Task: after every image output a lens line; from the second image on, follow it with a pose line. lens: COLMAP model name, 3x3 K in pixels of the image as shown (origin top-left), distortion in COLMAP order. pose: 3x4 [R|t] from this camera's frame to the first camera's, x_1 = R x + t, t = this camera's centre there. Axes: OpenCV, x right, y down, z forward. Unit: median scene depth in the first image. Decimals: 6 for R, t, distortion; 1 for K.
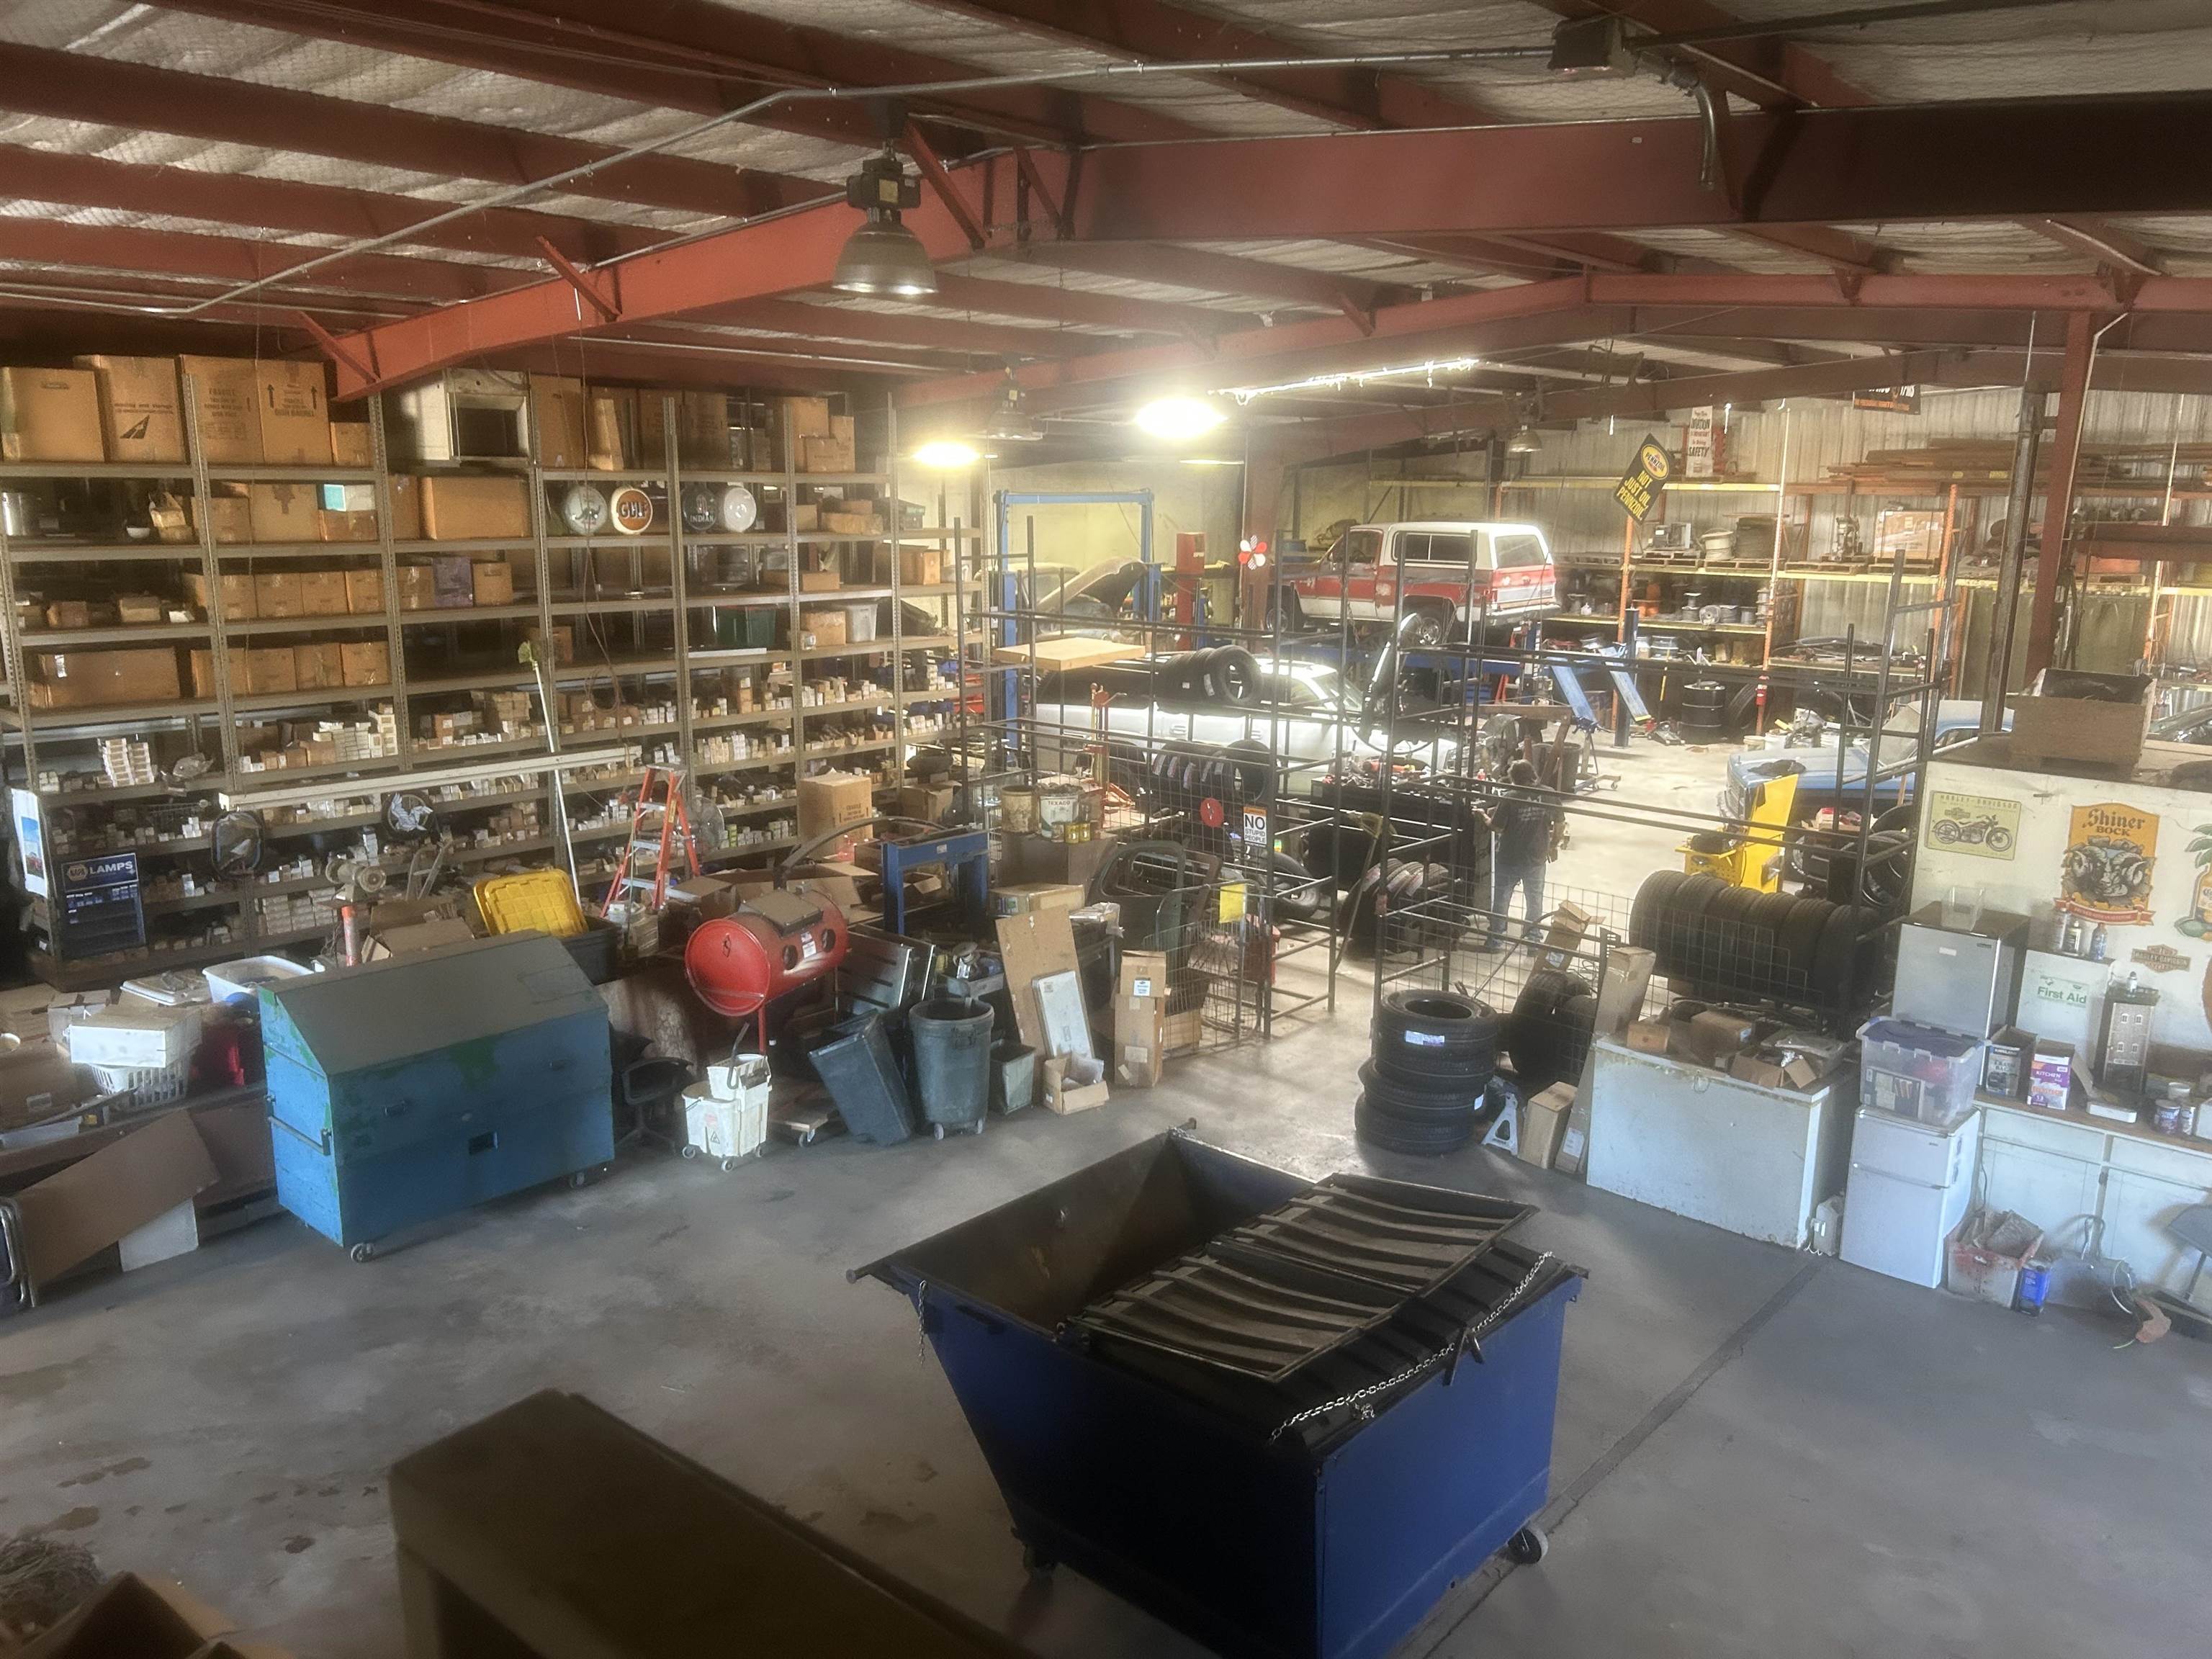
lens RADIAL K [[1658.9, 0, 1113.2], [0, 1658.9, 842.1], [0, 0, 1]] dist [0.035557, -0.040764]
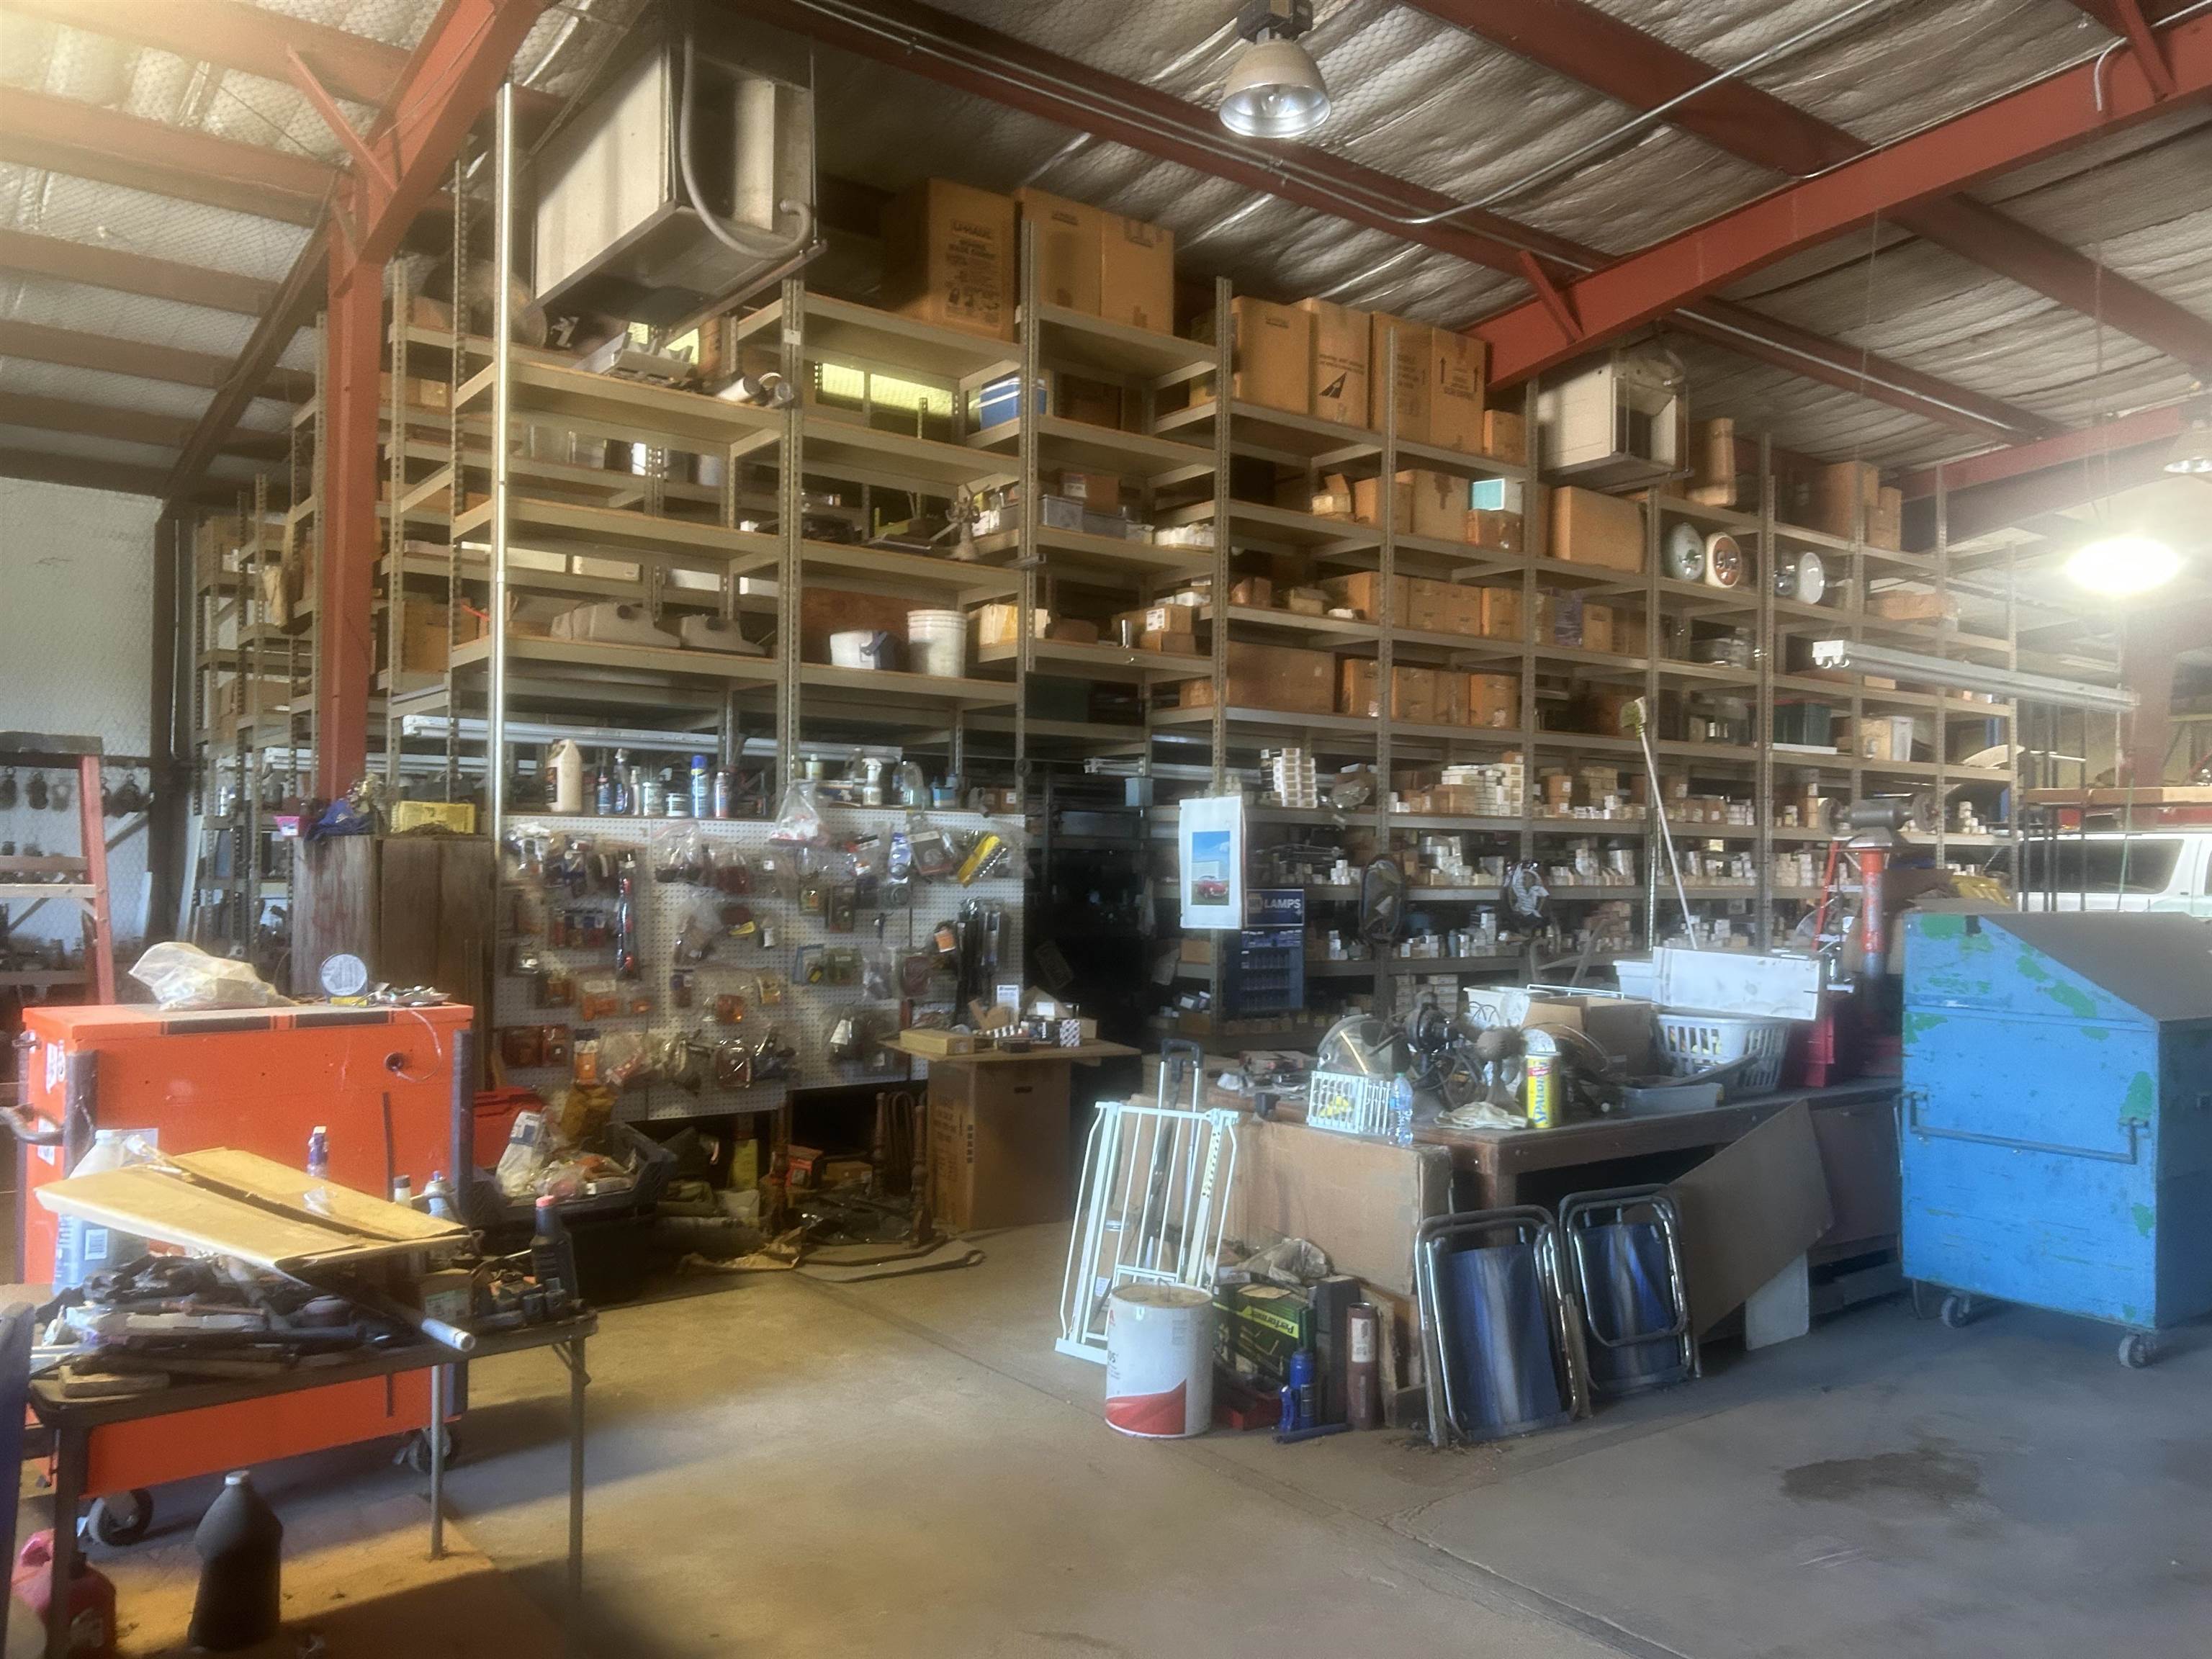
lens RADIAL K [[1658.9, 0, 1086.1], [0, 1658.9, 835.5], [0, 0, 1]] dist [0.035557, -0.040764]
pose [[0.974907, -0.005091, -0.222552, -0.470844], [-0.046852, 0.972653, -0.227487, 0.152025], [0.217624, 0.232206, 0.948008, 0.211049]]
